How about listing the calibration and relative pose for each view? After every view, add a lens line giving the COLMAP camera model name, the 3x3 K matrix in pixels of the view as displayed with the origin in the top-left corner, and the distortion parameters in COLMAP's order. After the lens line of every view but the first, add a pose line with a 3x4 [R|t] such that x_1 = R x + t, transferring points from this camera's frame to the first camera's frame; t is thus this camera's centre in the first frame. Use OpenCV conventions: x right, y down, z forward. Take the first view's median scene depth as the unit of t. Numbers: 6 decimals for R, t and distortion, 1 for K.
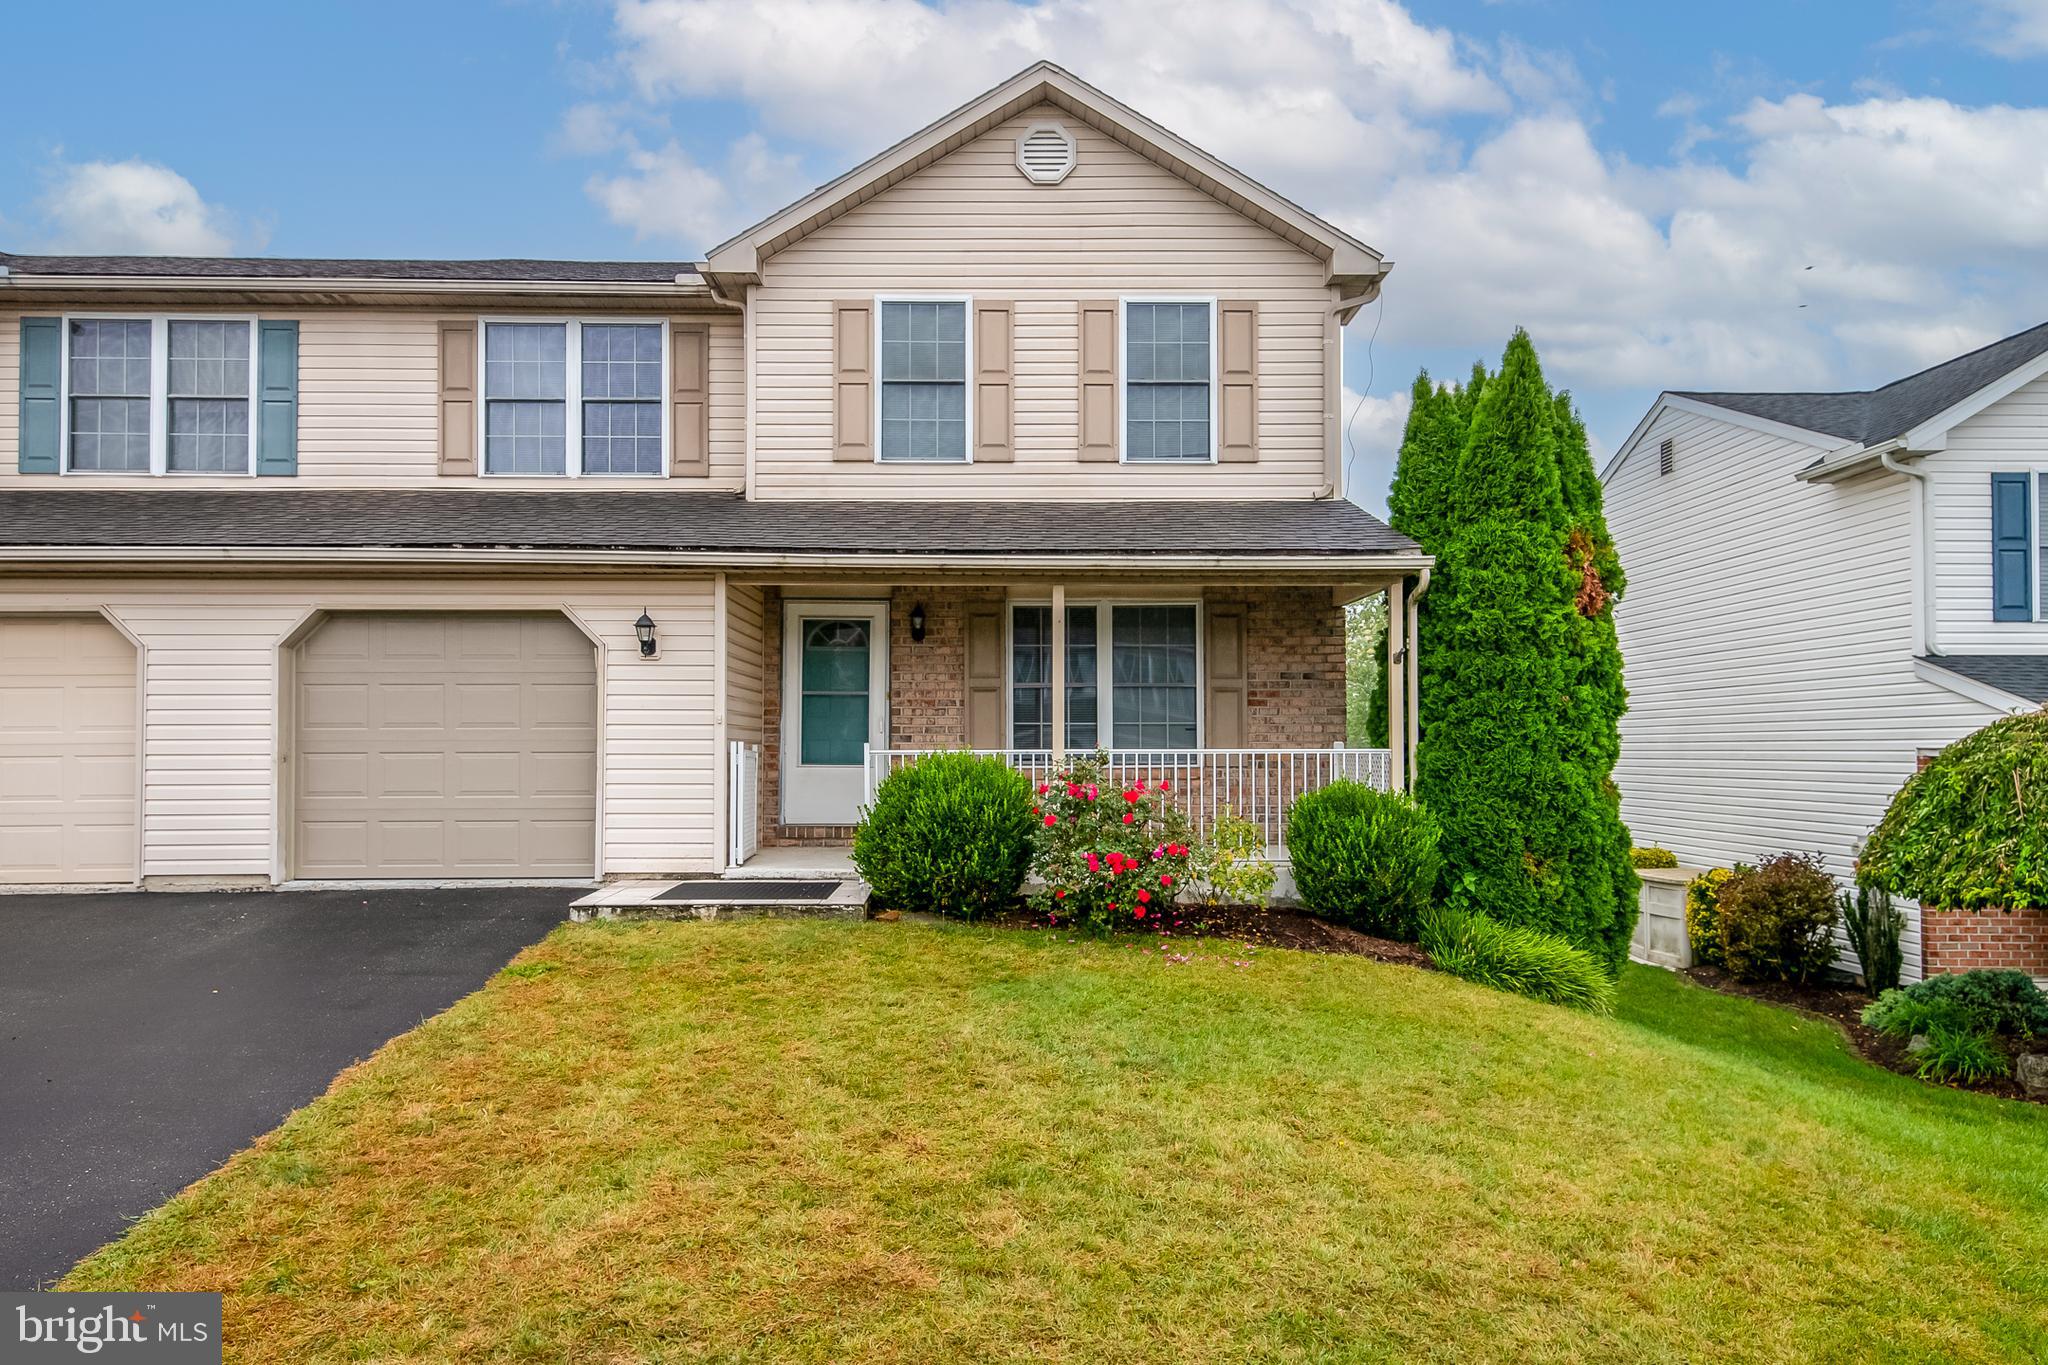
lens RADIAL K [[1530.1, 0, 1021.2], [0, 1530.1, 717.7], [0, 0, 1]] dist [0.009947, 0.003312]
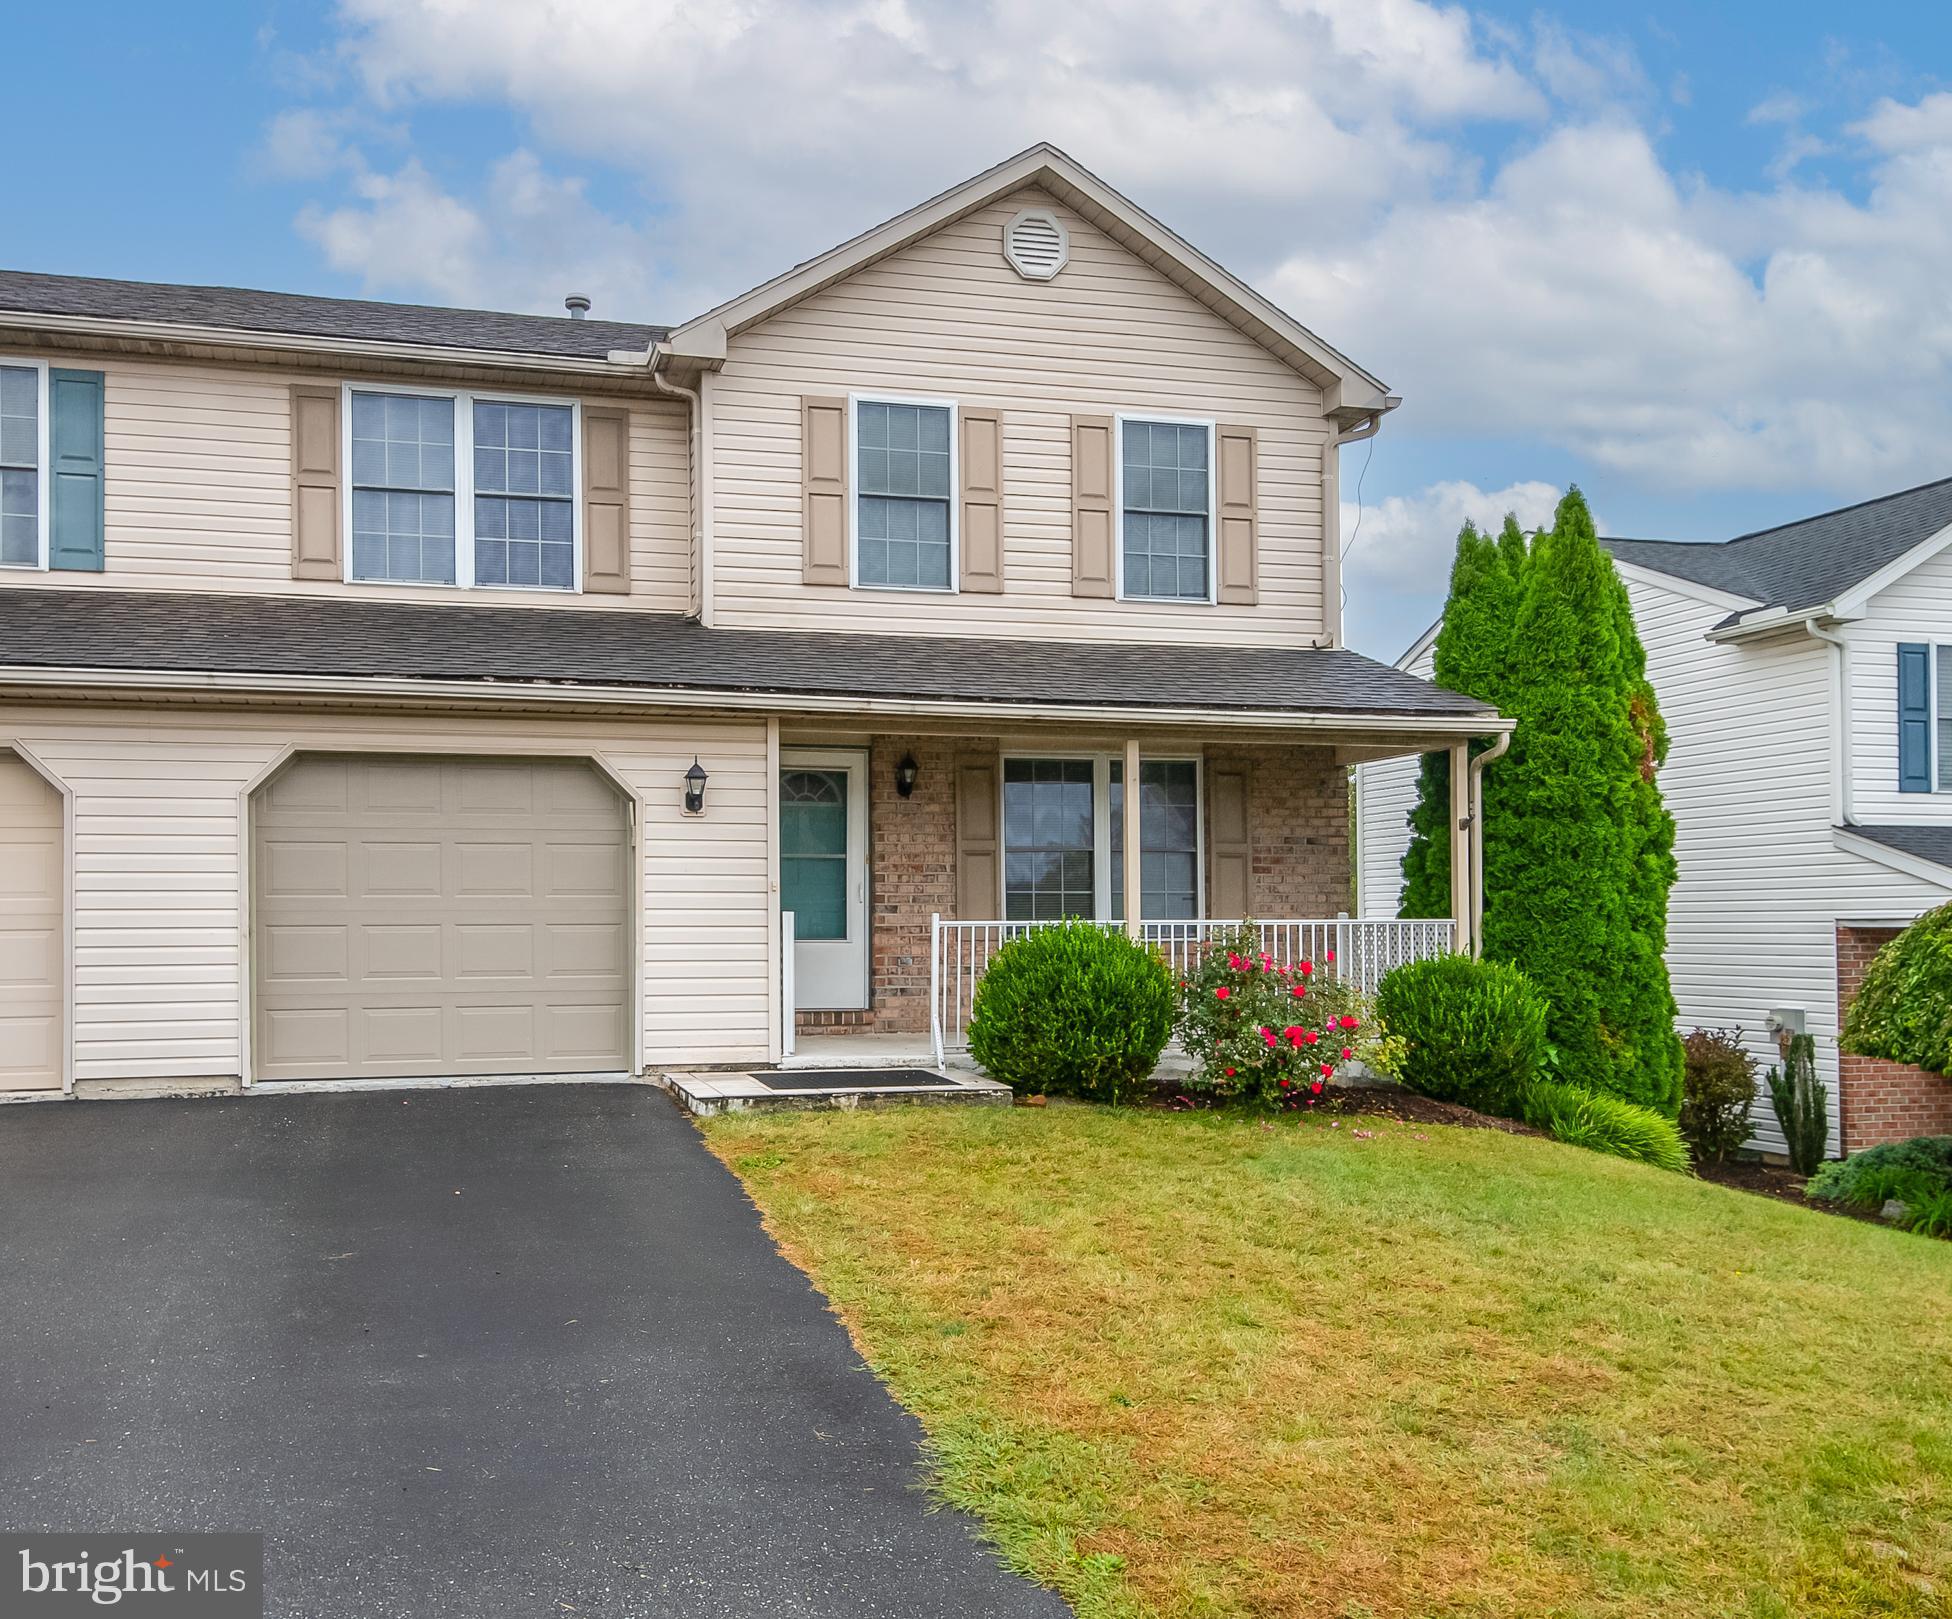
lens RADIAL K [[2041.3, 0, 975.6], [0, 2041.3, 903.2], [0, 0, 1]] dist [0.001253, 0.004377]
pose [[0.961720, 0.000752, 0.274033, -0.343235], [-0.002955, 0.999967, 0.007626, 0.001409], [-0.274018, -0.008144, 0.961690, -0.123769]]
